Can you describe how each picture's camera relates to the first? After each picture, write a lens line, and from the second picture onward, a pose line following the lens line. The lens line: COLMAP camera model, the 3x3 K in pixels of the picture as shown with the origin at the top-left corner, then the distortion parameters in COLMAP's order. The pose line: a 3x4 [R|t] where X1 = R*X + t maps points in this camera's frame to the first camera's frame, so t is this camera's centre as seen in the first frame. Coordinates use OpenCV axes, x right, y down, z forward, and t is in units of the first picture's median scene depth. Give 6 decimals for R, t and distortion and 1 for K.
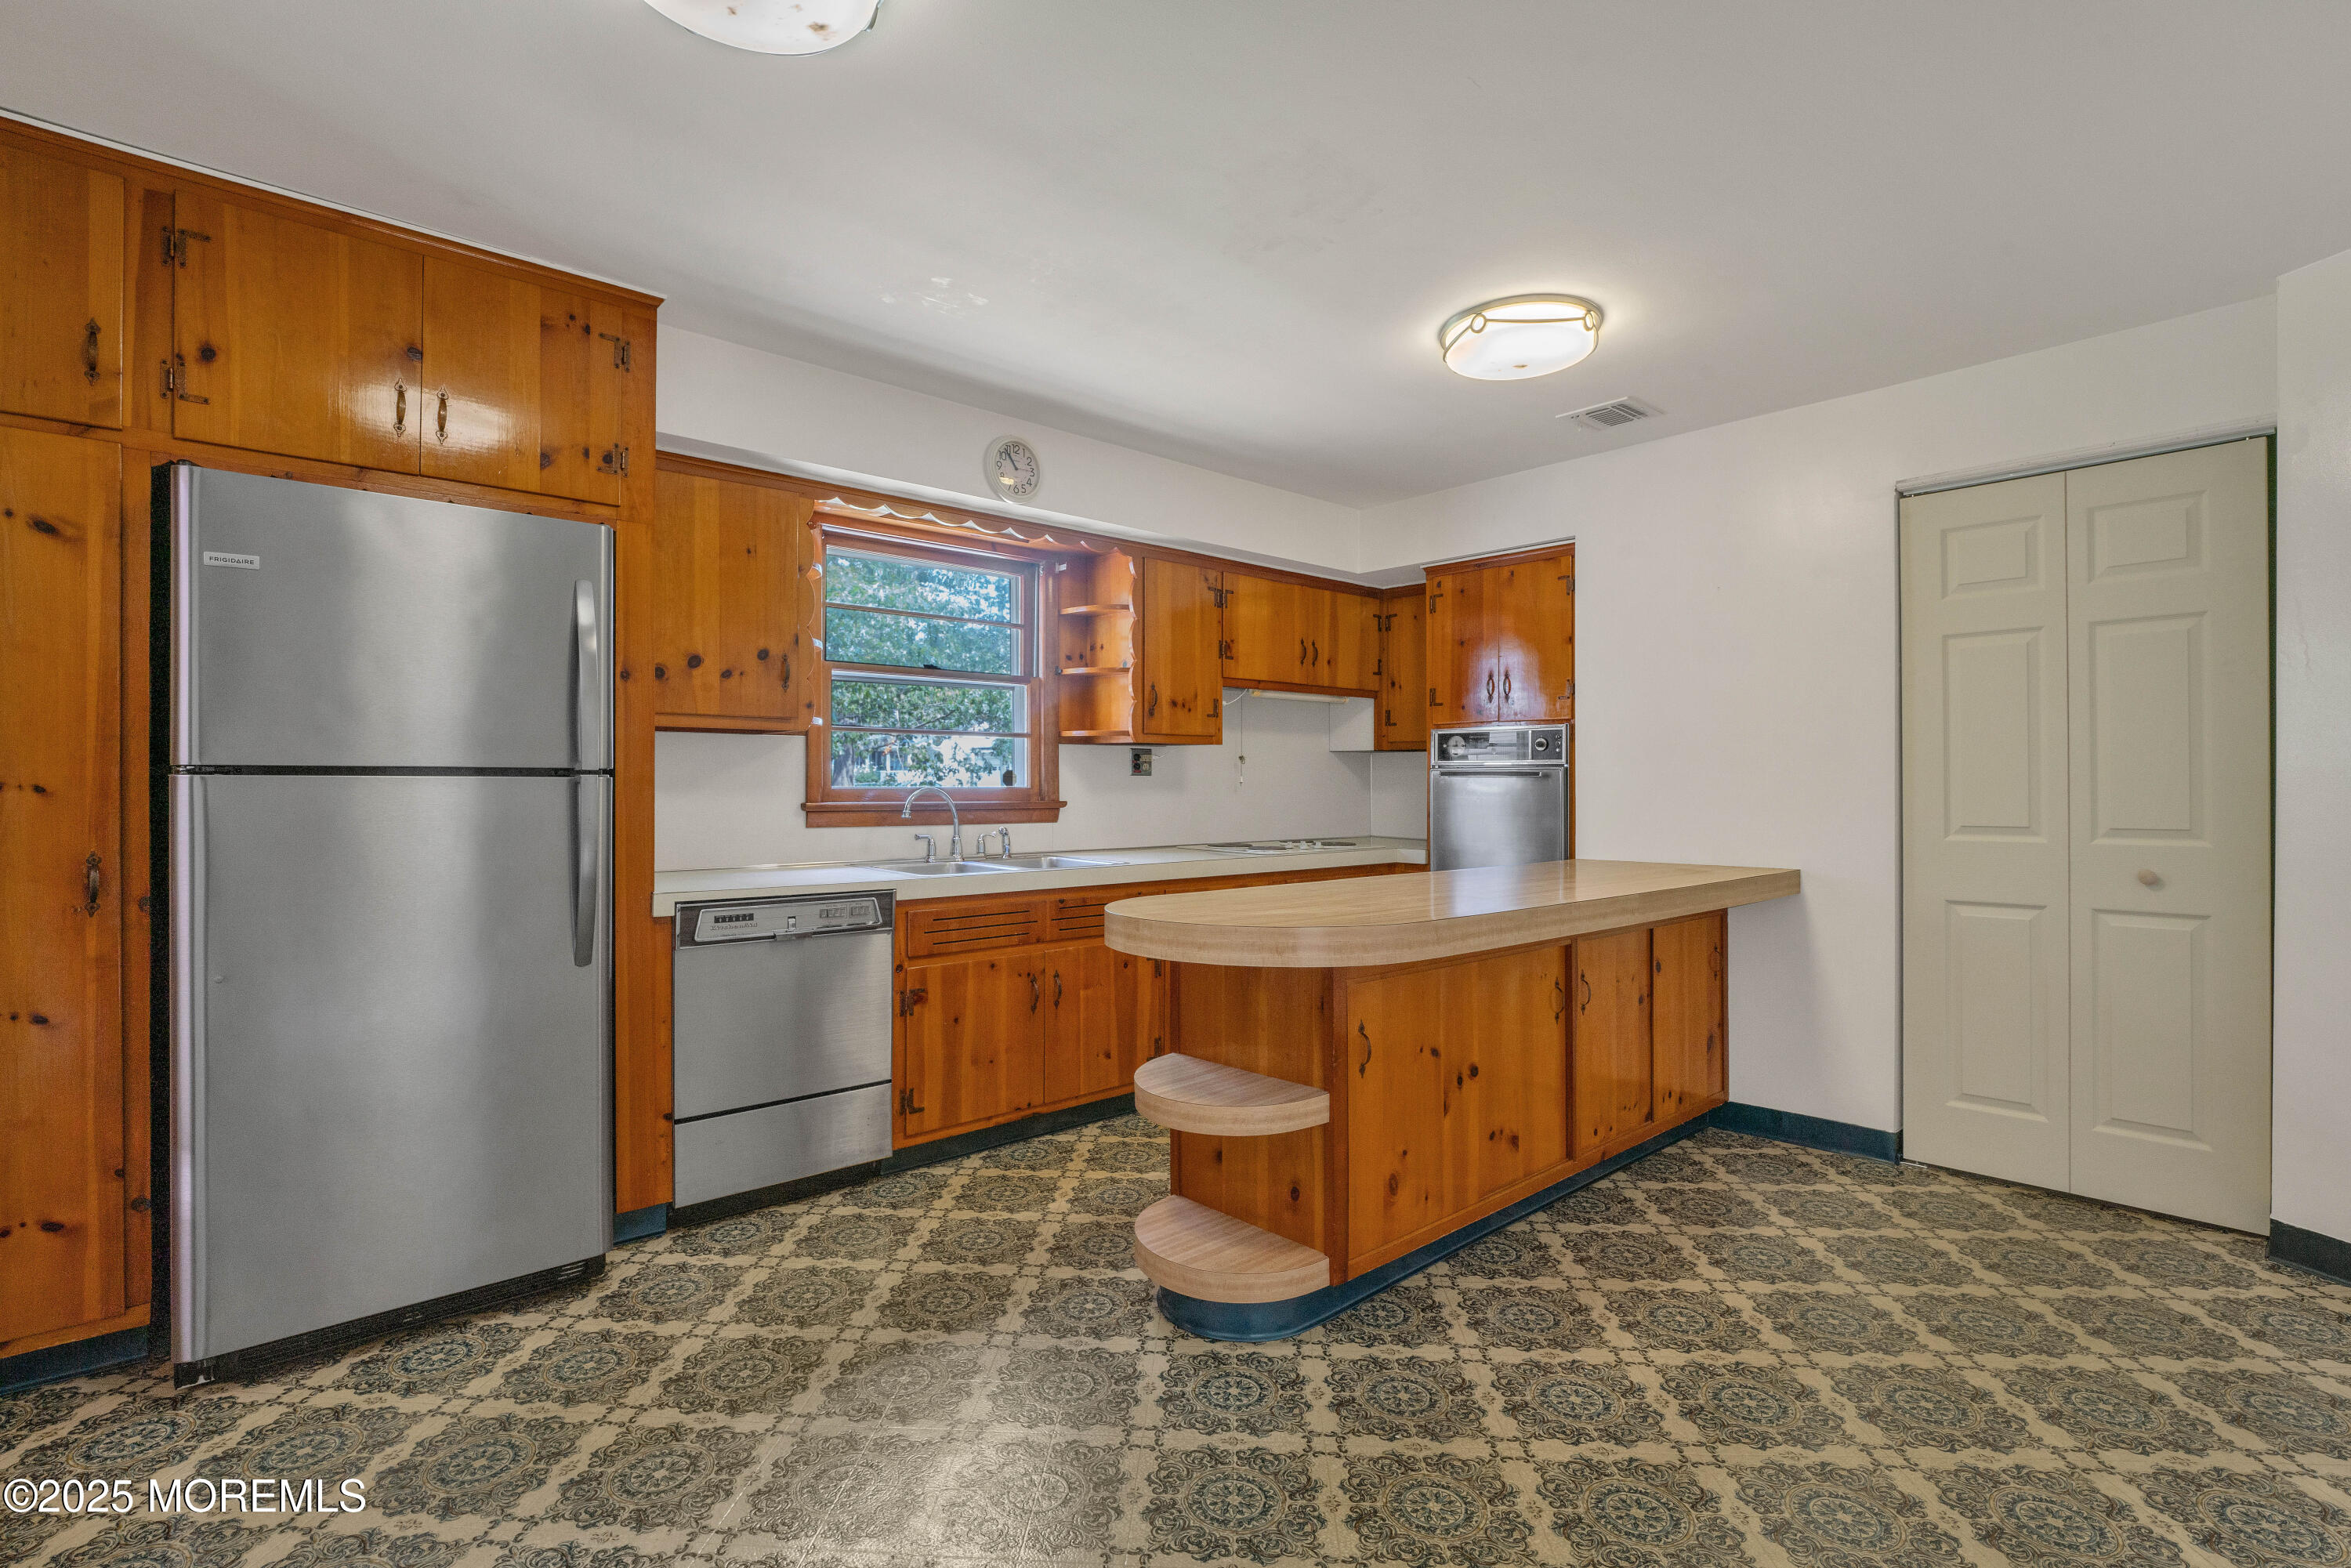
lens RADIAL K [[1106.0, 0, 1176.1], [0, 1106.0, 789.3], [0, 0, 1]] dist [-0.002273, -0.000837]
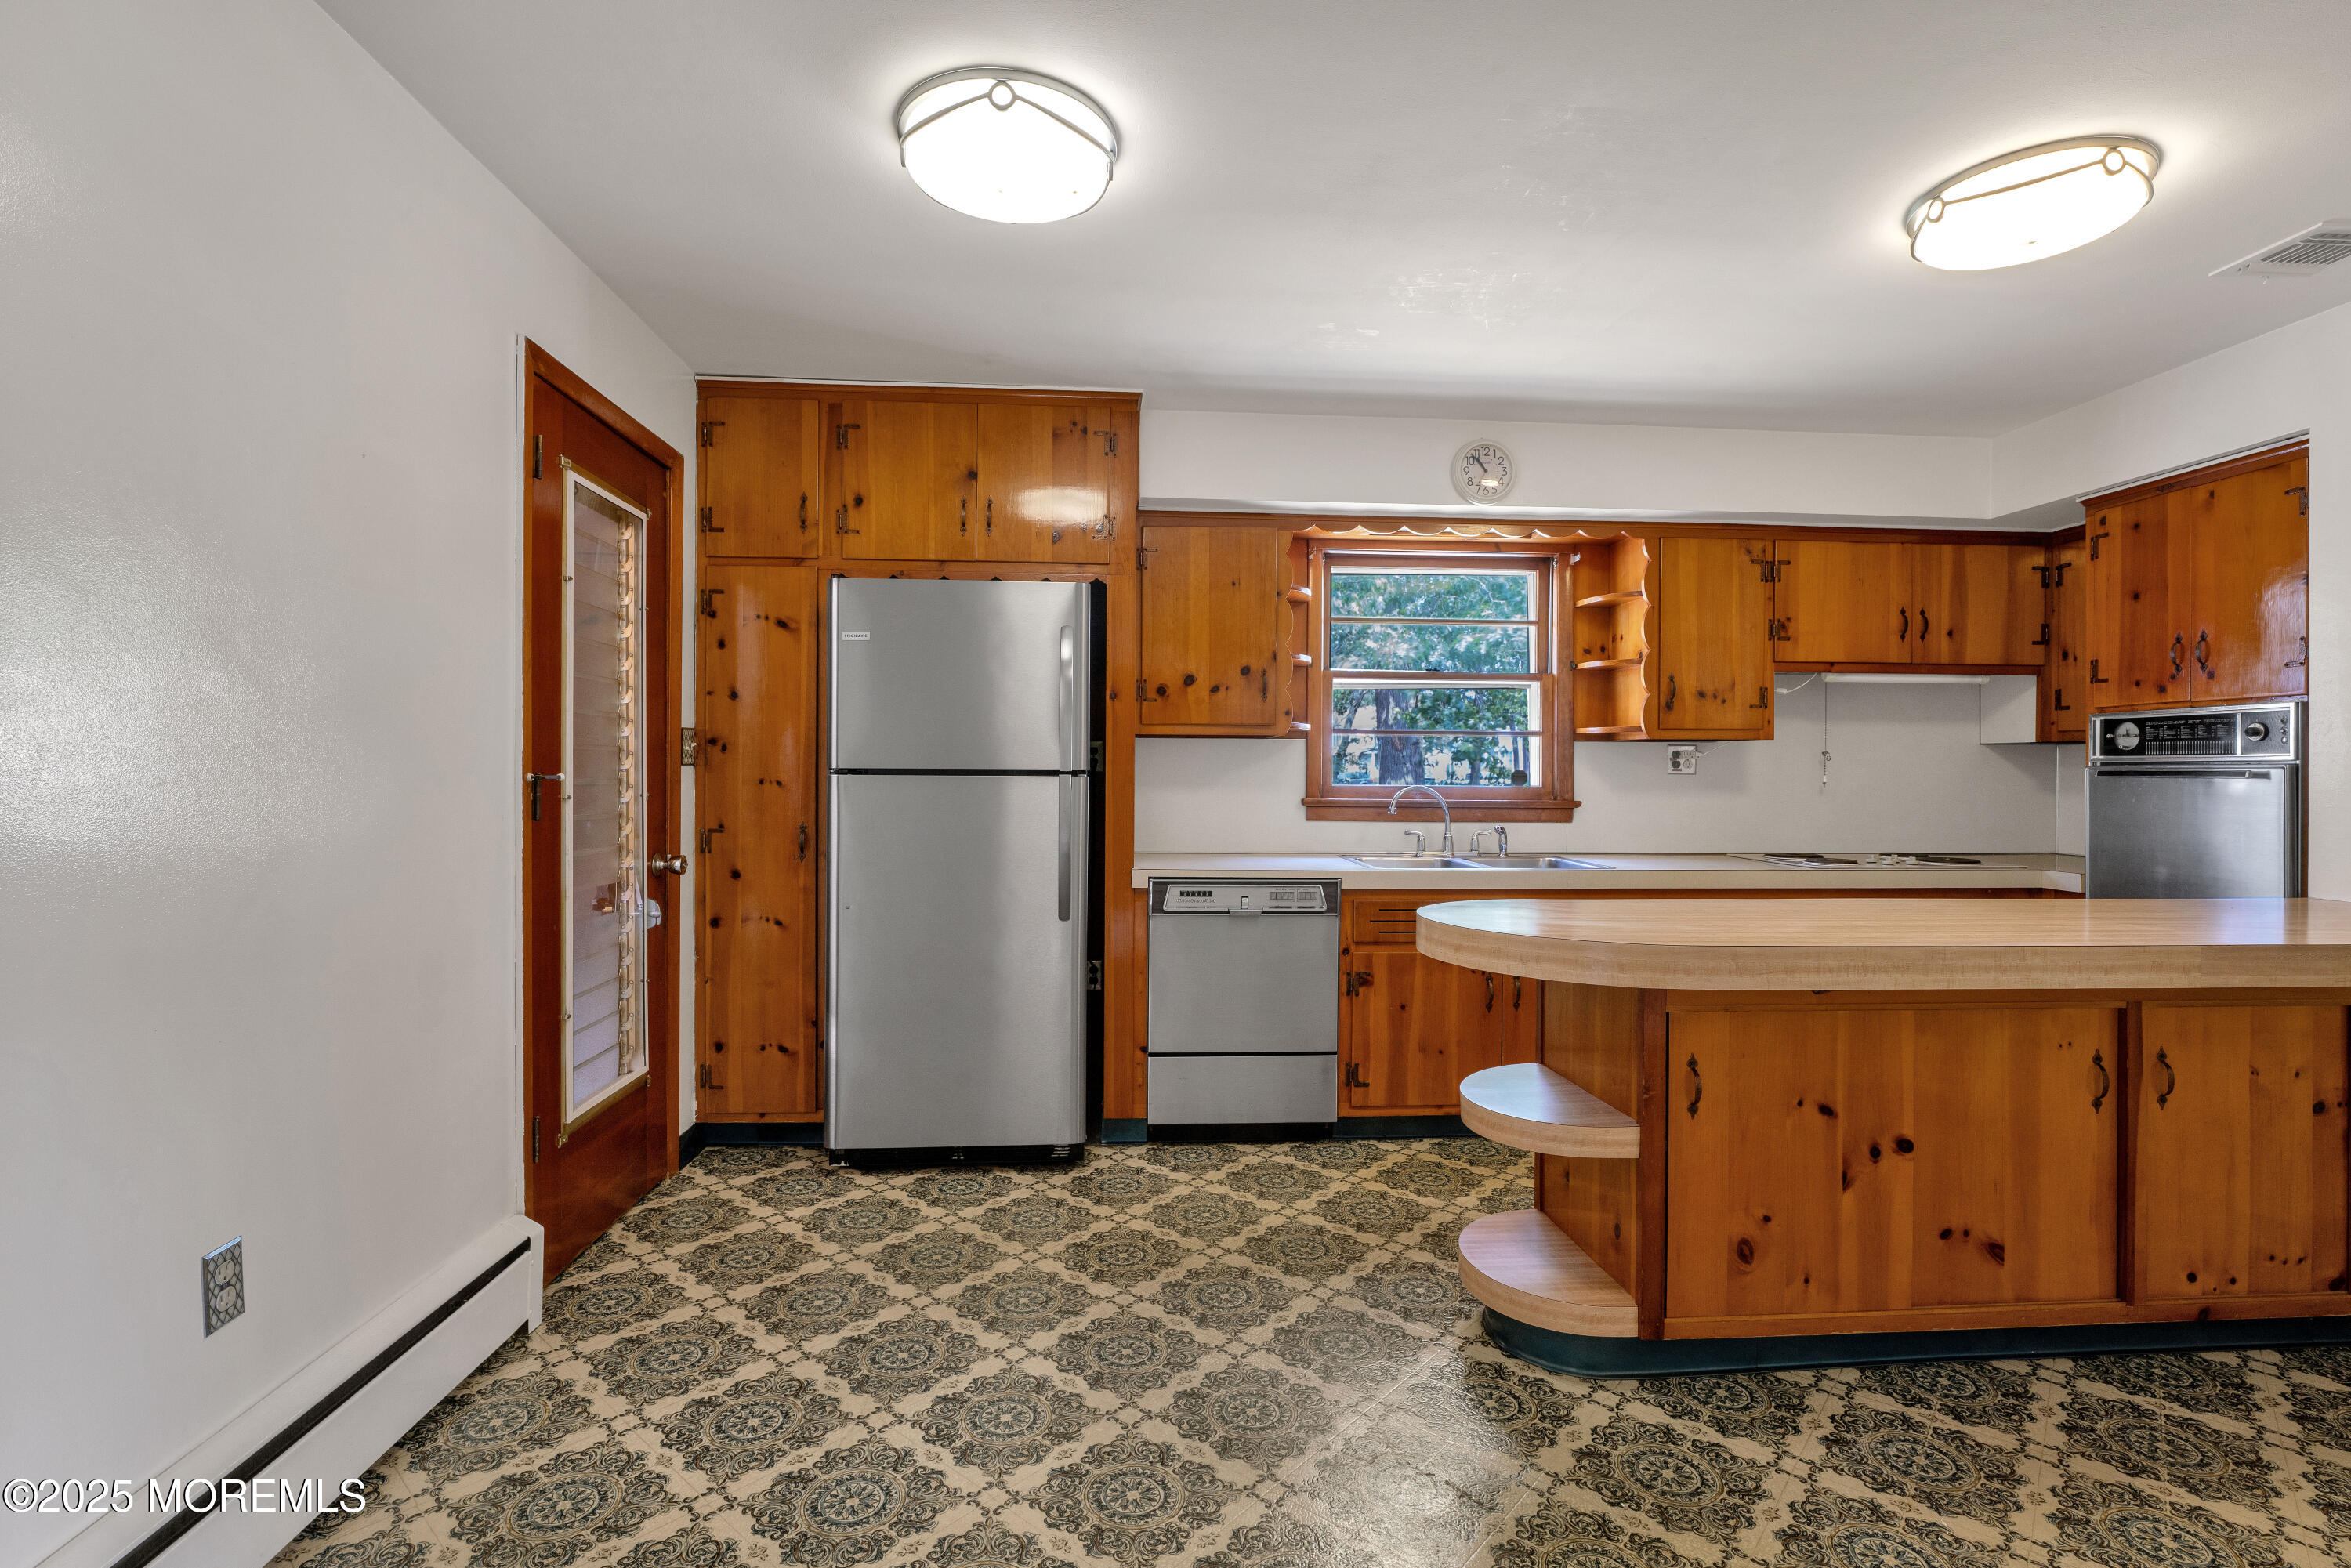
lens RADIAL K [[1108.1, 0, 1175.5], [0, 1108.1, 784.0], [0, 0, 1]] dist [0.000246, -0.000112]
pose [[0.791991, 0.008095, -0.610479, 0.304224], [-0.008092, 0.999963, 0.002761, -0.005478], [0.610479, 0.002754, 0.792027, 0.032290]]
